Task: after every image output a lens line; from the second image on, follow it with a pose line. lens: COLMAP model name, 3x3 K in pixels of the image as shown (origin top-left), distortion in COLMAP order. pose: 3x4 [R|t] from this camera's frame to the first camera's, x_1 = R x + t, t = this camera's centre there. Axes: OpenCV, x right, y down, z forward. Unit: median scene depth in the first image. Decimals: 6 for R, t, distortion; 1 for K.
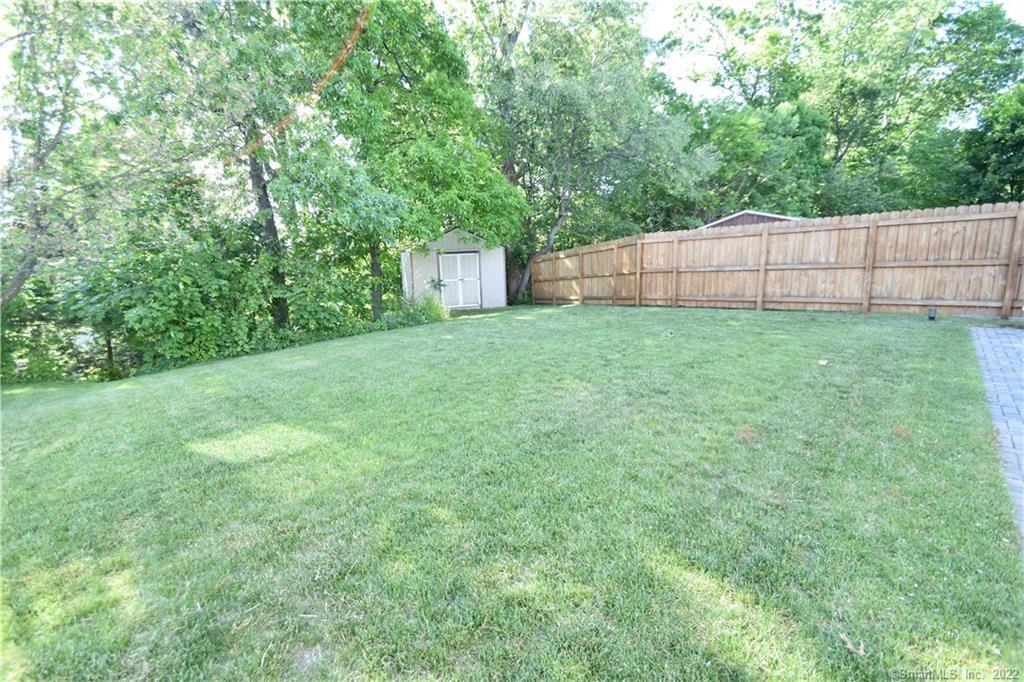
lens RADIAL K [[445.5, 0, 494.2], [0, 445.5, 336.2], [0, 0, 1]] dist [0.002197, -0.012498]
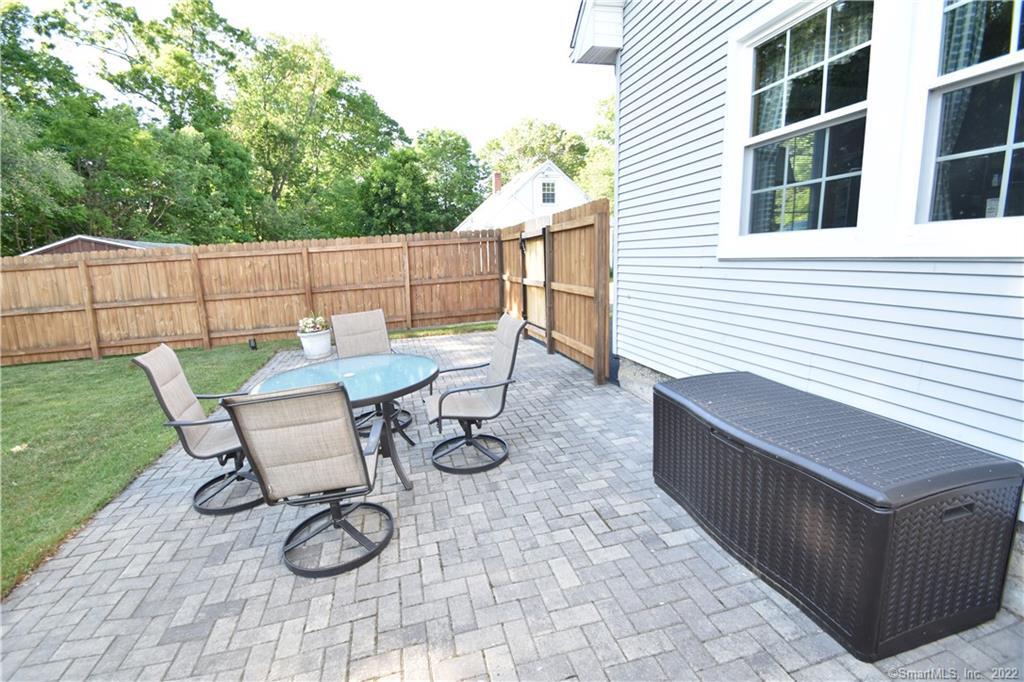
lens RADIAL K [[445.5, 0, 494.2], [0, 445.5, 336.2], [0, 0, 1]] dist [0.002197, -0.012498]
pose [[0.538561, -0.124022, 0.833409, 0.324332], [0.168540, 0.984975, 0.037664, -0.008253], [-0.825558, 0.120179, 0.551372, -0.041574]]
